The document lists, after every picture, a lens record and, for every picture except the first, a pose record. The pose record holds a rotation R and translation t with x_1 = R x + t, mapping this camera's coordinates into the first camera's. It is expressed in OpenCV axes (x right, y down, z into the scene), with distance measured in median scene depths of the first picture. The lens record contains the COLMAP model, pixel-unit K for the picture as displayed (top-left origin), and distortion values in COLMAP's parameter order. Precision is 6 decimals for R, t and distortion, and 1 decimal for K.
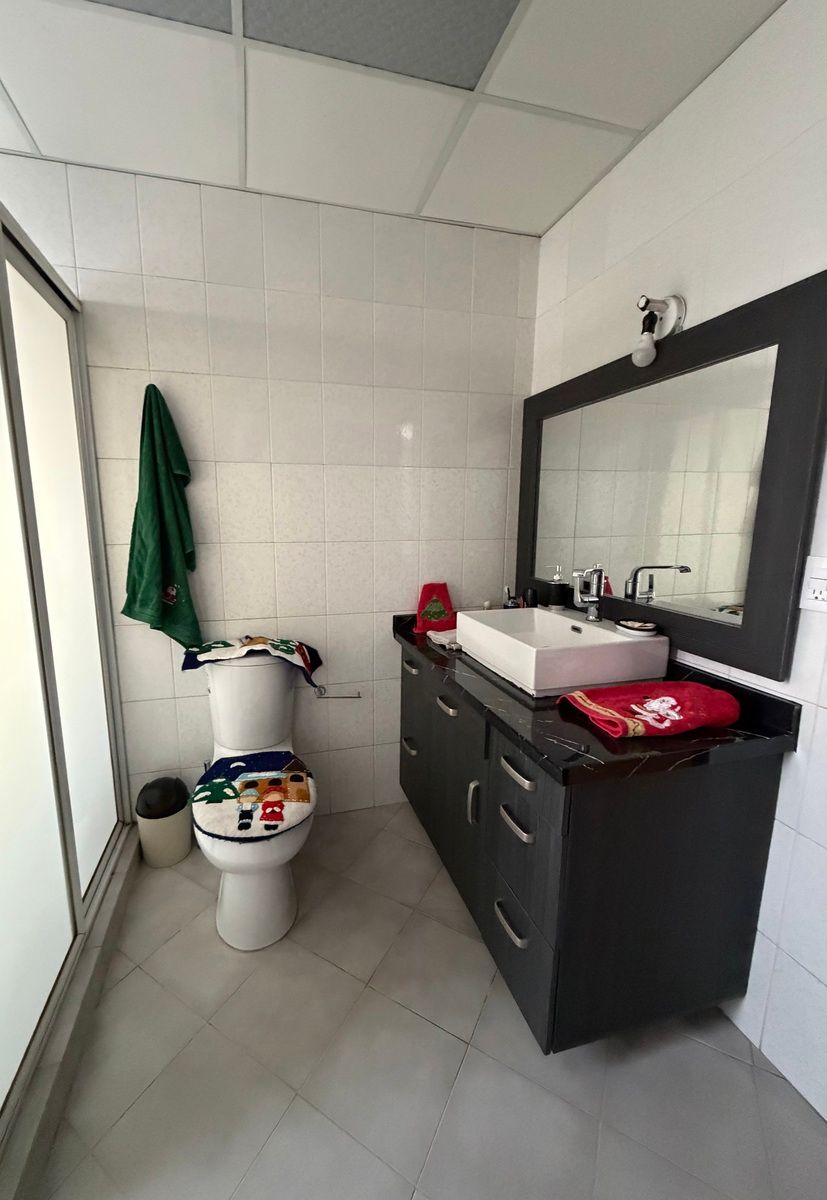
lens RADIAL K [[477.7, 0, 411.5], [0, 477.7, 595.8], [0, 0, 1]] dist [0.007838, 0.000053]
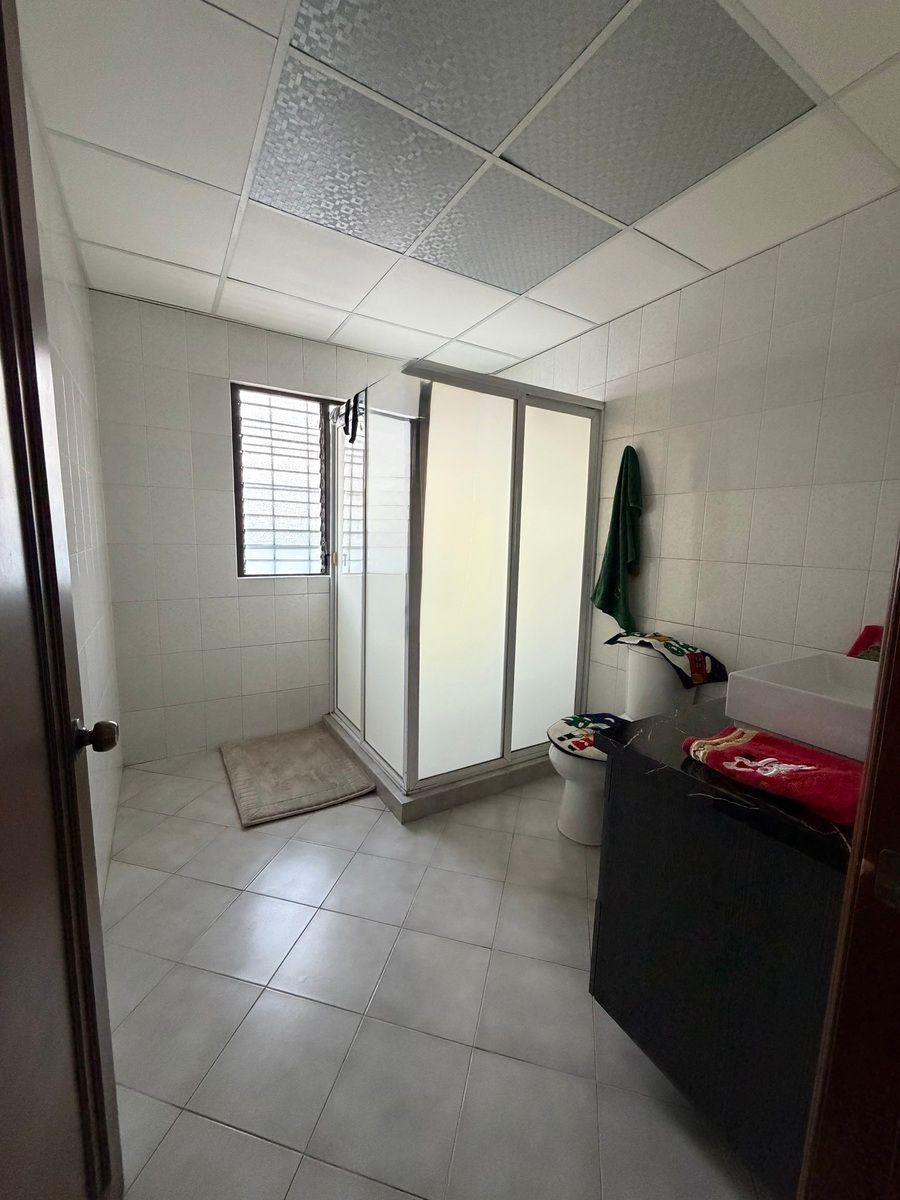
lens RADIAL K [[476.8, 0, 447.8], [0, 476.8, 600.2], [0, 0, 1]] dist [0.000912, -0.000162]
pose [[0.289322, 0.138215, -0.947201, 0.785008], [-0.182837, 0.979282, 0.087049, -0.009653], [0.939608, 0.147998, 0.308599, 0.119155]]
